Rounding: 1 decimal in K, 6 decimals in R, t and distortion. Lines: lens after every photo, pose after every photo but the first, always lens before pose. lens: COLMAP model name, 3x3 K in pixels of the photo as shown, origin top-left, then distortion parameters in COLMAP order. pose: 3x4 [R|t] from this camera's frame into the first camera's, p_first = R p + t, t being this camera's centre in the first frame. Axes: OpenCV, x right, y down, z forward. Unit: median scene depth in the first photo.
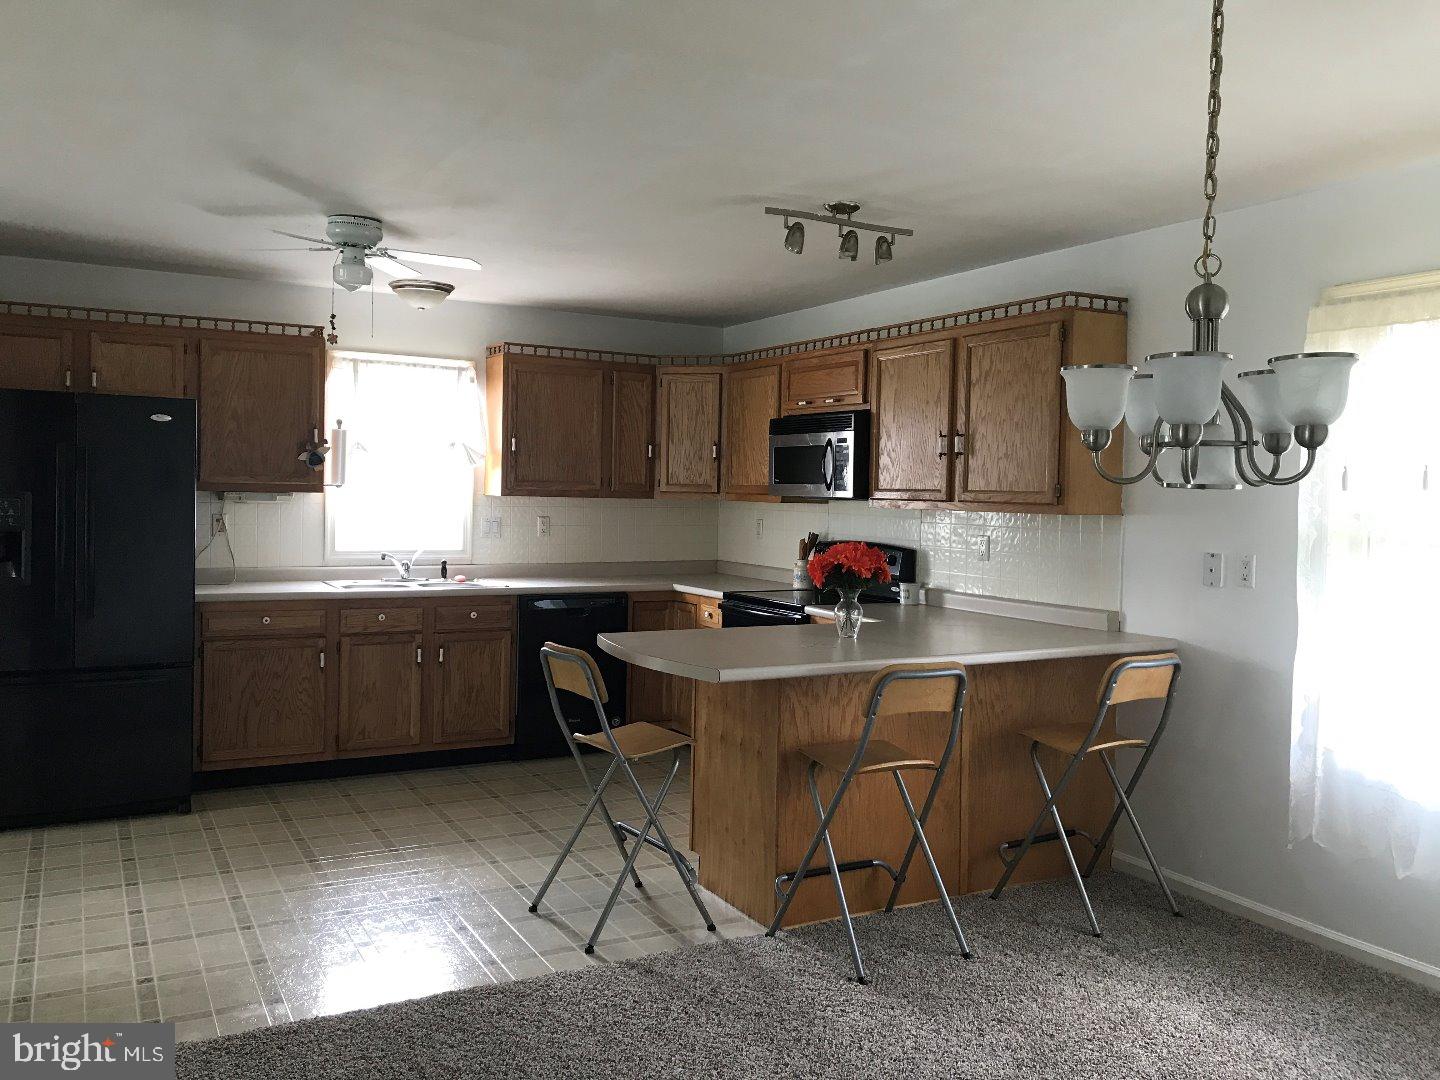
lens RADIAL K [[1192.0, 0, 722.4], [0, 1192.0, 538.5], [0, 0, 1]] dist [0.025539, -0.017828]
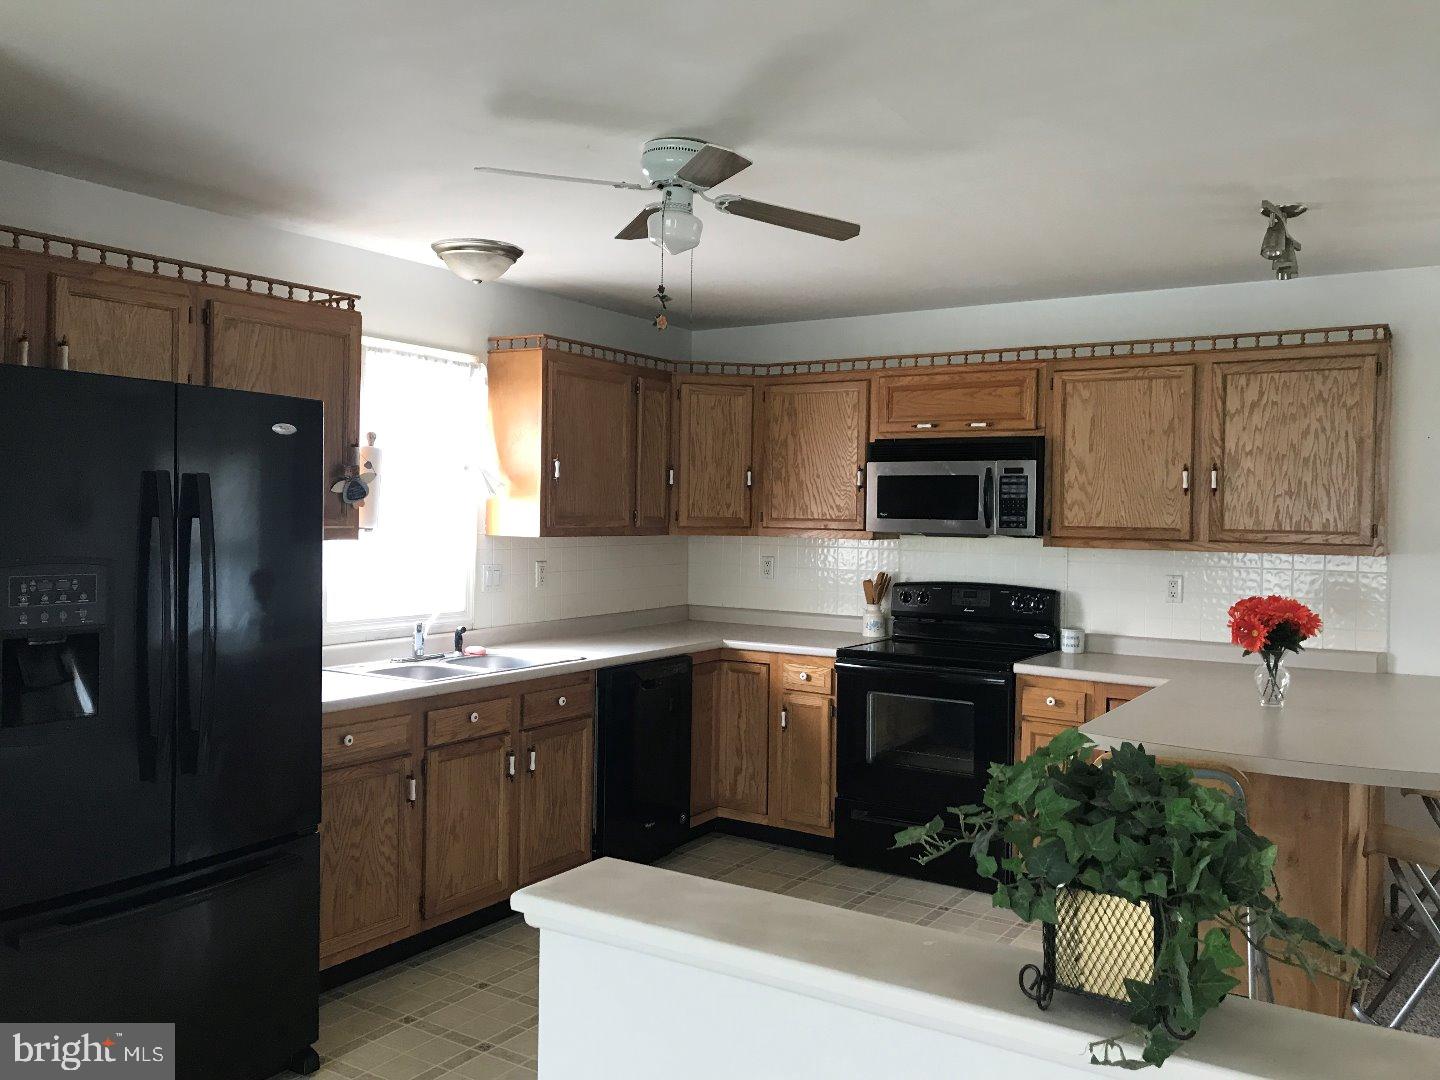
lens RADIAL K [[1192.0, 0, 718.6], [0, 1192.0, 537.1], [0, 0, 1]] dist [0.025539, -0.017828]
pose [[0.878084, -0.018696, 0.478142, -0.471349], [0.022756, 0.999737, -0.002699, -0.033087], [-0.477966, 0.013251, 0.878278, 0.301925]]
